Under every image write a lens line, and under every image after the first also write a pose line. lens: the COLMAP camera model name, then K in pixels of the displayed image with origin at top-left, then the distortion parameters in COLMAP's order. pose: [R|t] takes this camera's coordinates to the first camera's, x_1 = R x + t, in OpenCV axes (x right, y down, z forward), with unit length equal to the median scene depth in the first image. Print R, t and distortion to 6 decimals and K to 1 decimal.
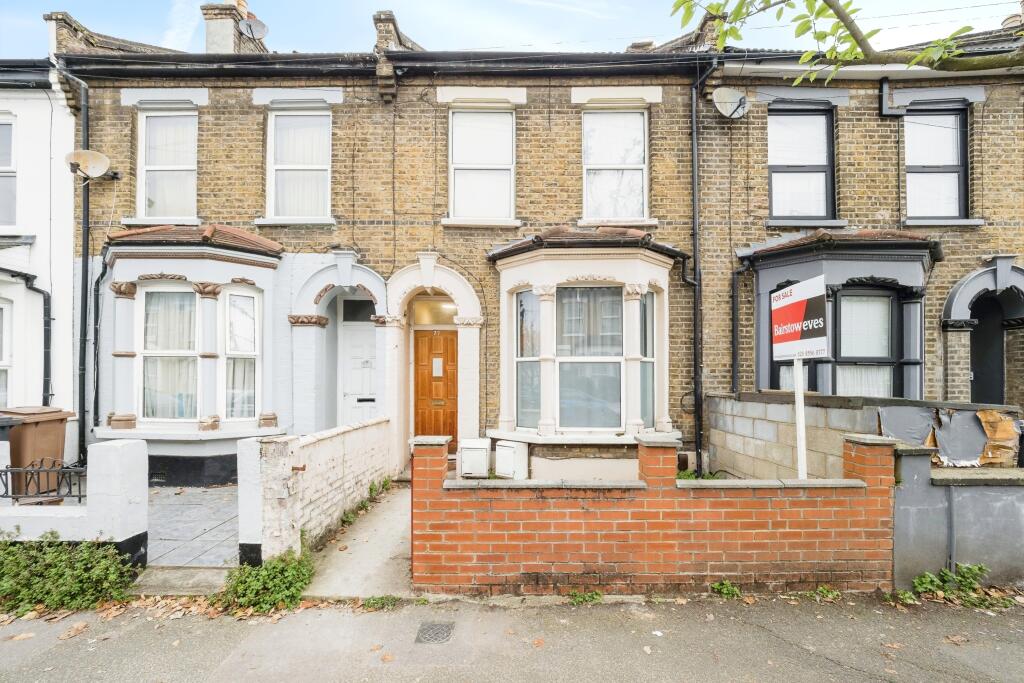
lens RADIAL K [[442.0, 0, 509.8], [0, 442.0, 380.8], [0, 0, 1]] dist [-0.007179, -0.001966]
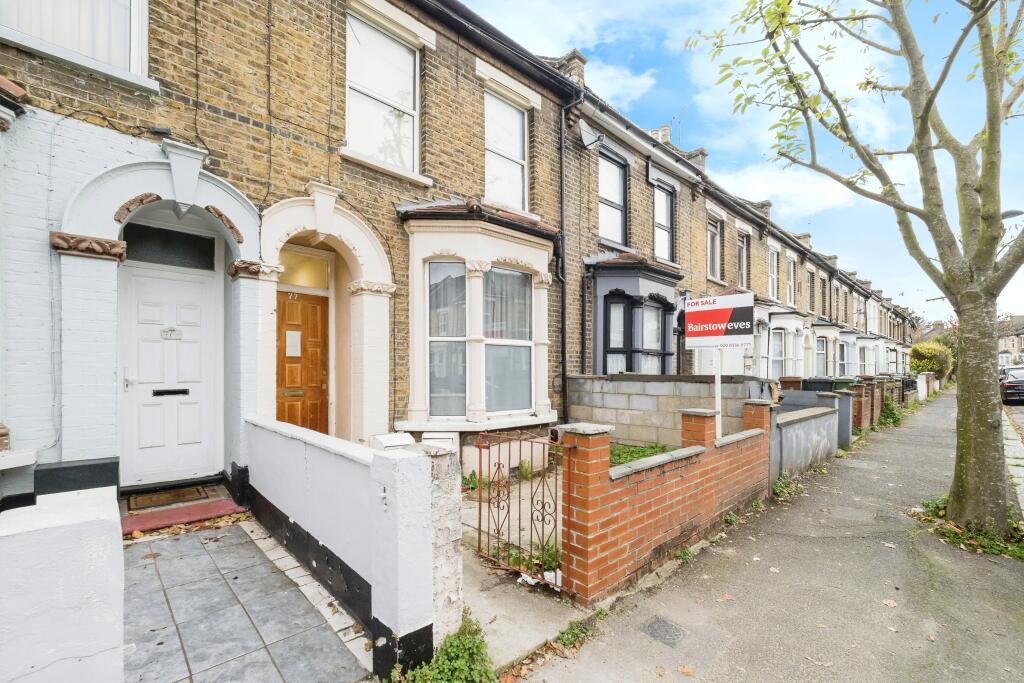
lens RADIAL K [[442.0, 0, 523.8], [0, 442.0, 368.9], [0, 0, 1]] dist [-0.007179, -0.001966]
pose [[0.716617, 0.002144, 0.697464, -0.454245], [-0.005082, 0.999985, 0.002148, 0.008709], [-0.697448, -0.005084, 0.716617, 0.241345]]
